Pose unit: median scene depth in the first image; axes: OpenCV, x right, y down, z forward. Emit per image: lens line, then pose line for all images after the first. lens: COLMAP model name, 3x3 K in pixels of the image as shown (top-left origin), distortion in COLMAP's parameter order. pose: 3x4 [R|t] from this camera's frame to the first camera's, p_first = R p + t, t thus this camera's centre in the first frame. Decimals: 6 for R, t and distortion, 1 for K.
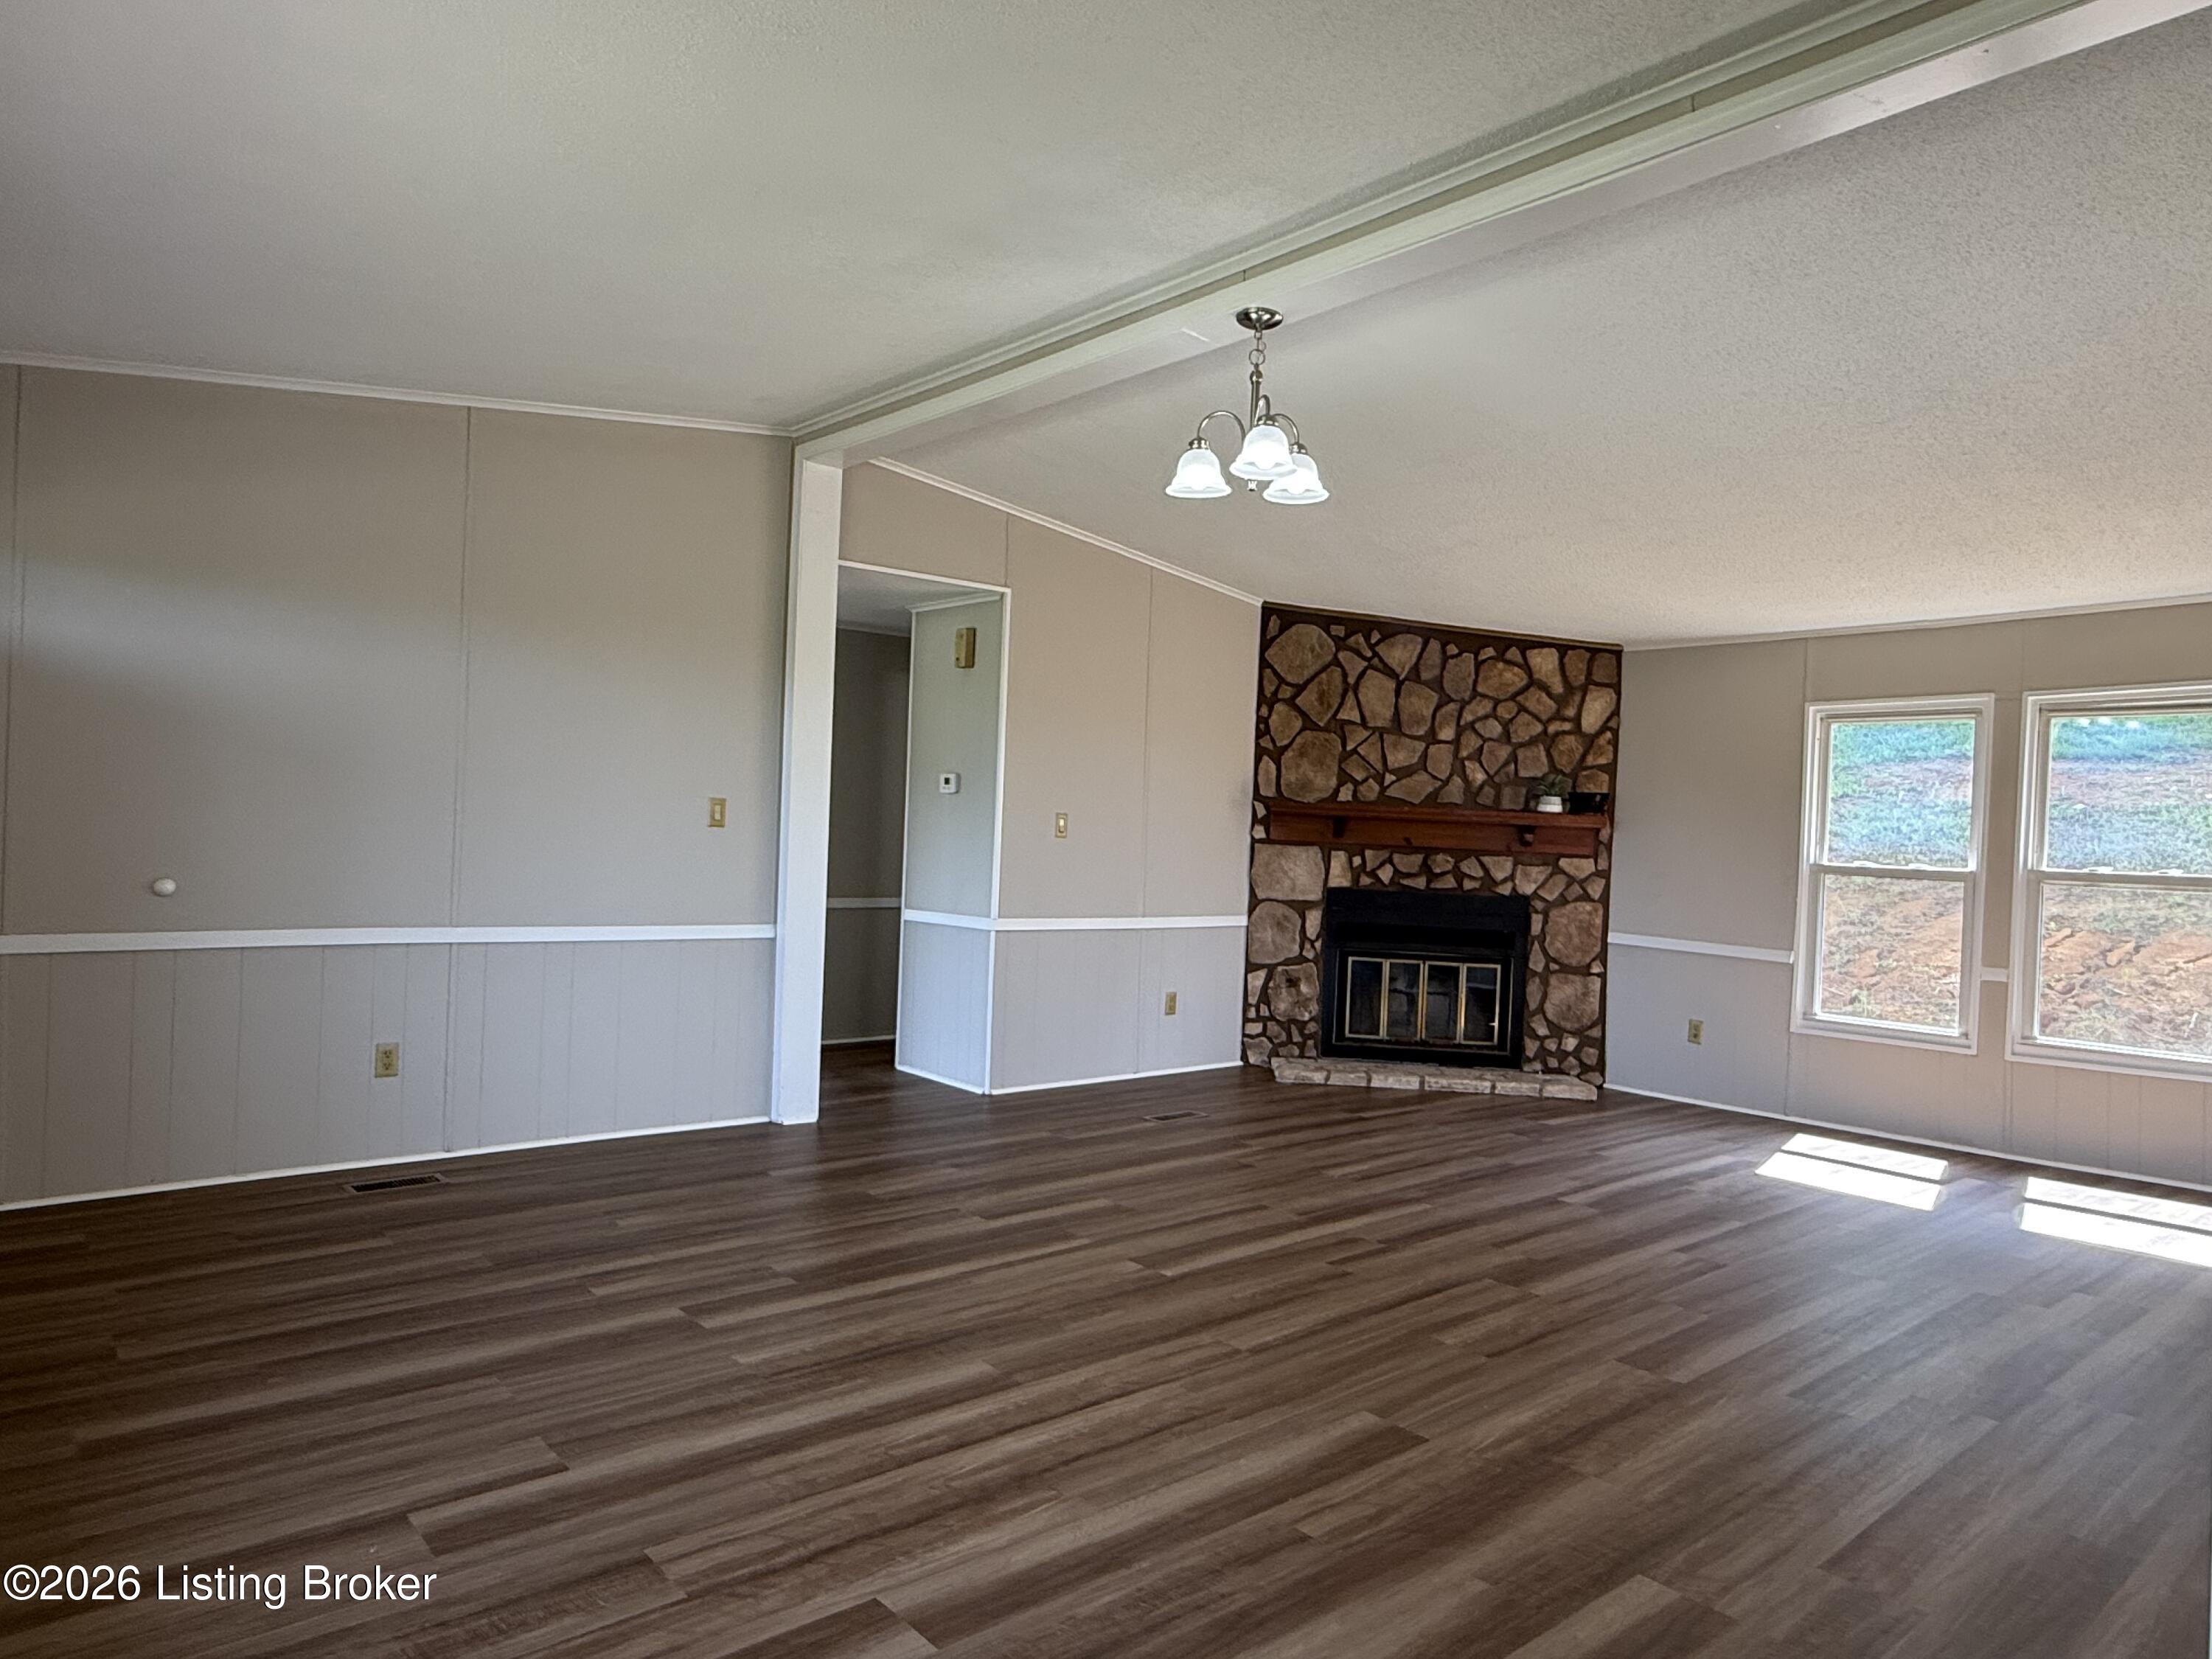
lens RADIAL K [[1391.5, 0, 1100.2], [0, 1391.5, 834.5], [0, 0, 1]] dist [-0.001166, 0.000595]
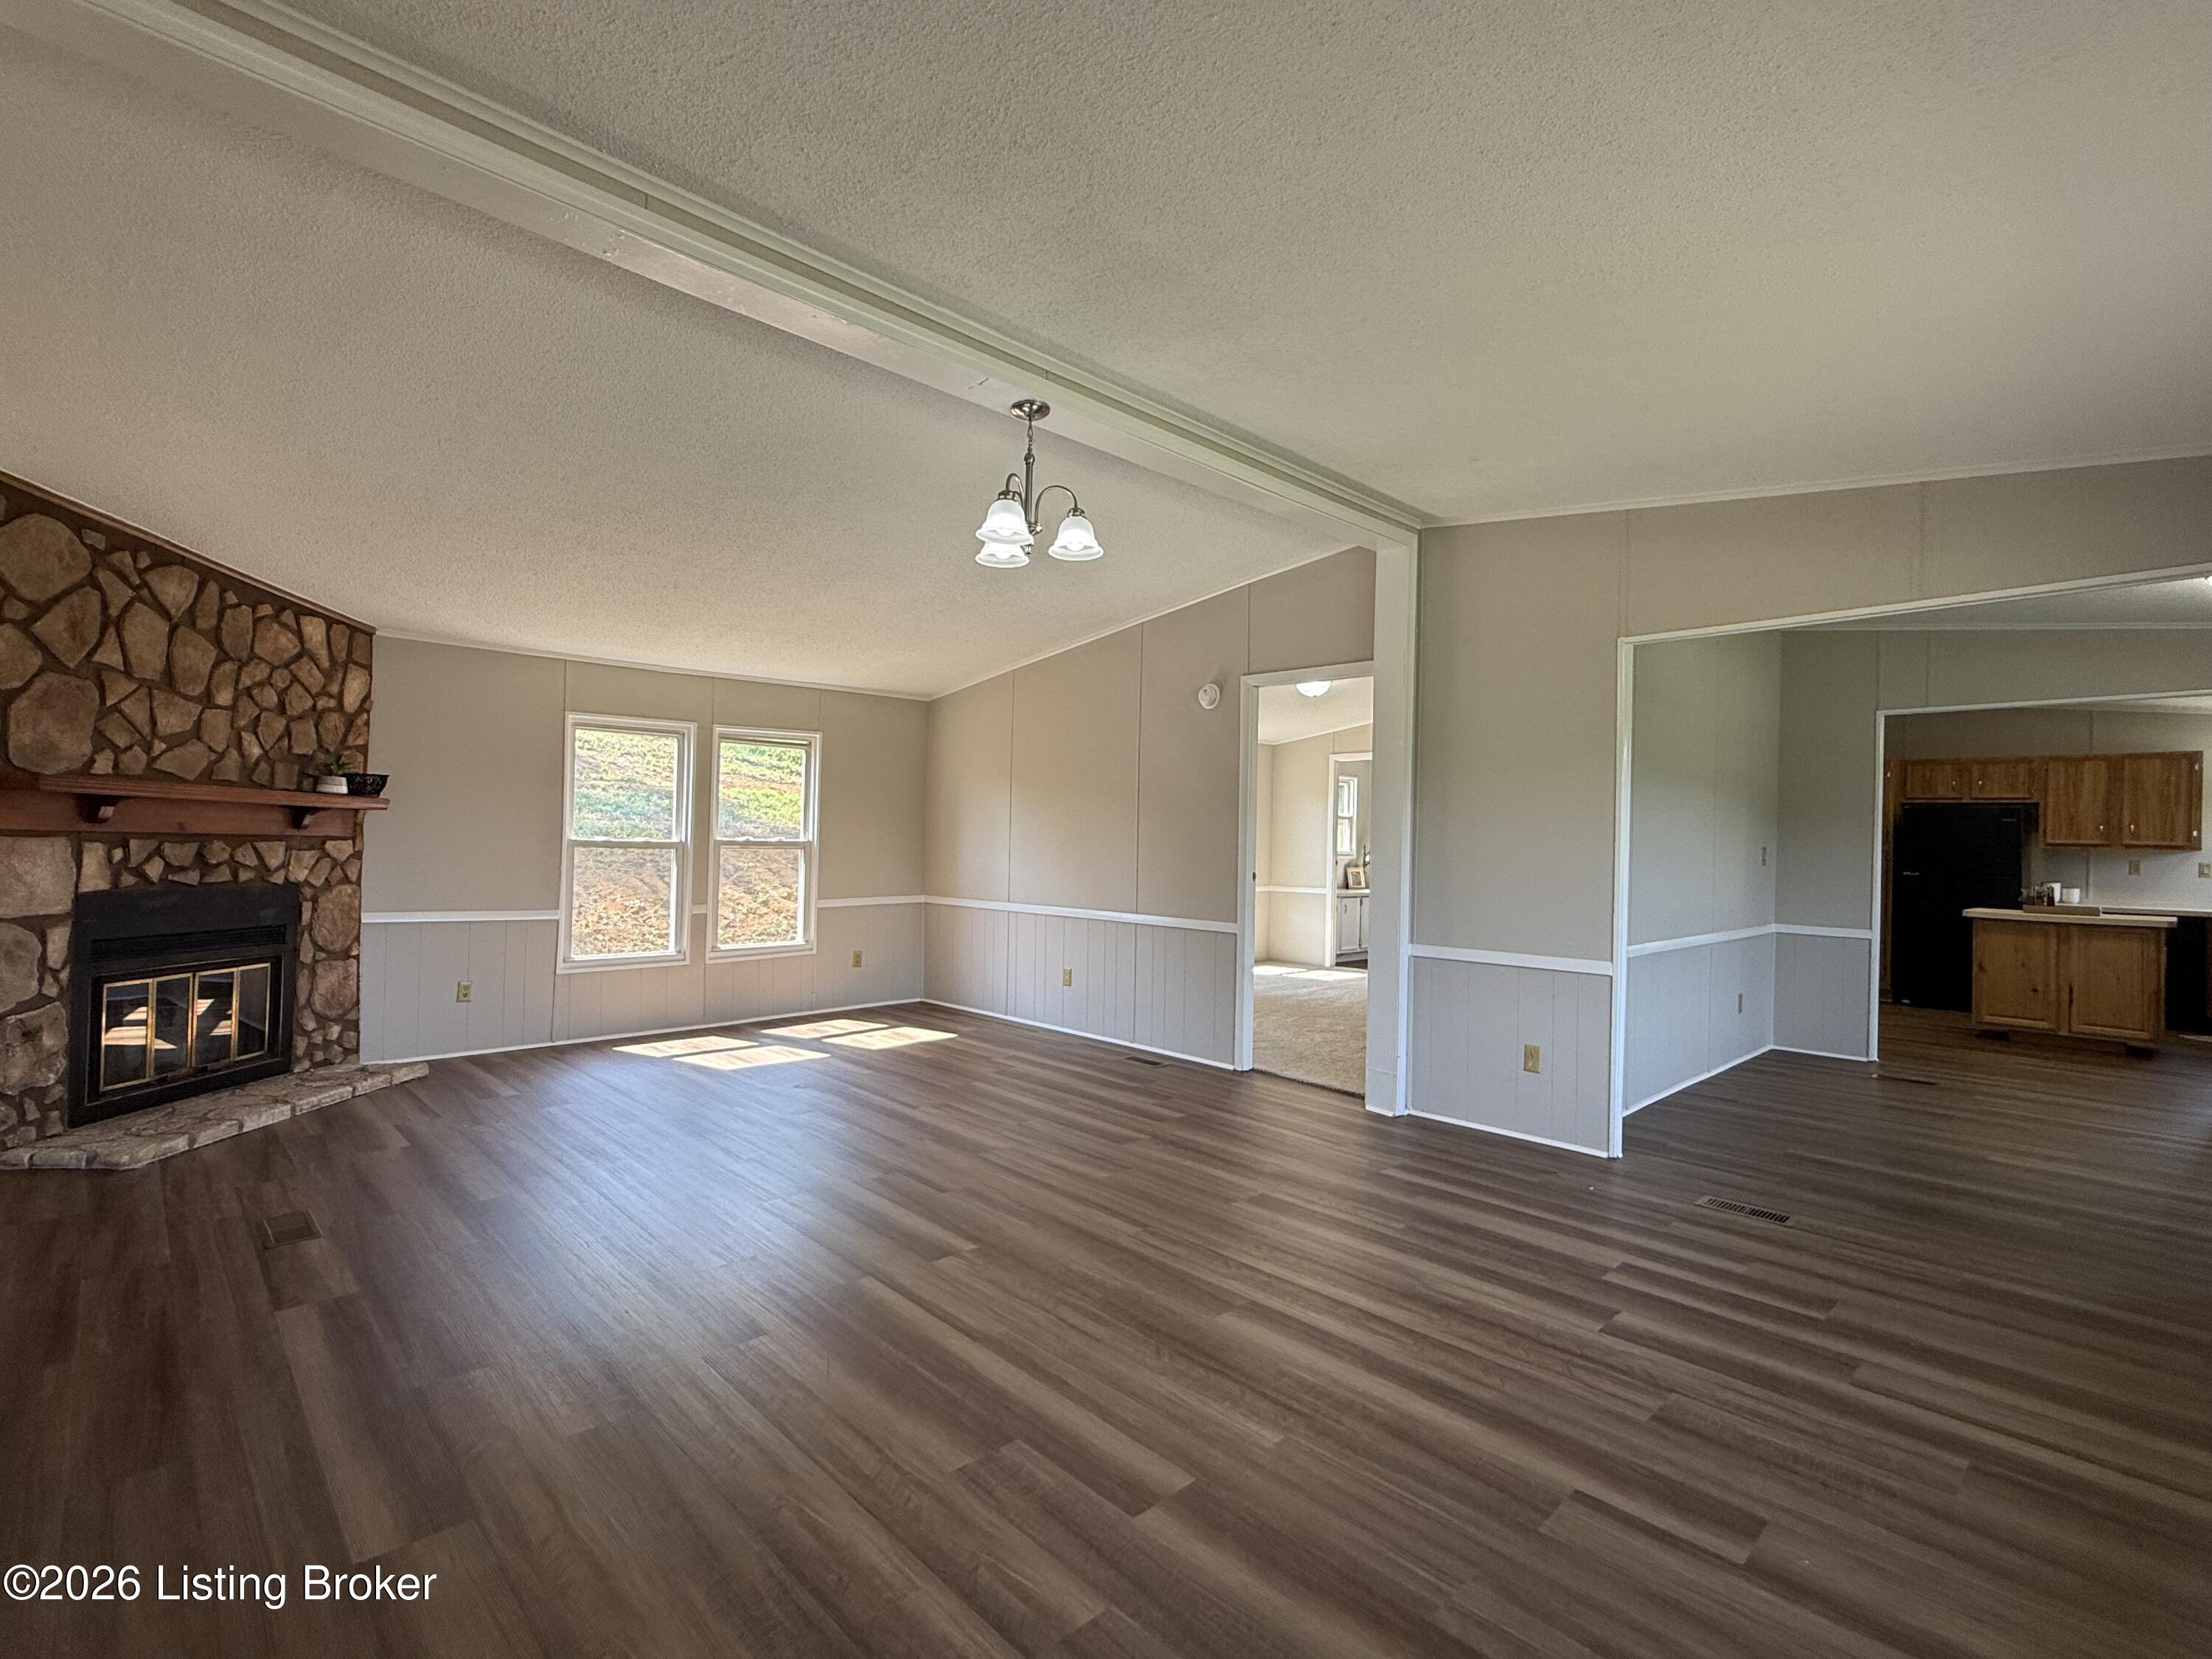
lens RADIAL K [[1027.2, 0, 1101.8], [0, 1027.2, 832.6], [0, 0, 1]] dist [0.006650, -0.001760]
pose [[-0.054280, -0.029657, 0.998085, -0.466209], [-0.017705, 0.999430, 0.028734, -0.021298], [-0.998369, -0.016111, -0.054774, 0.586009]]
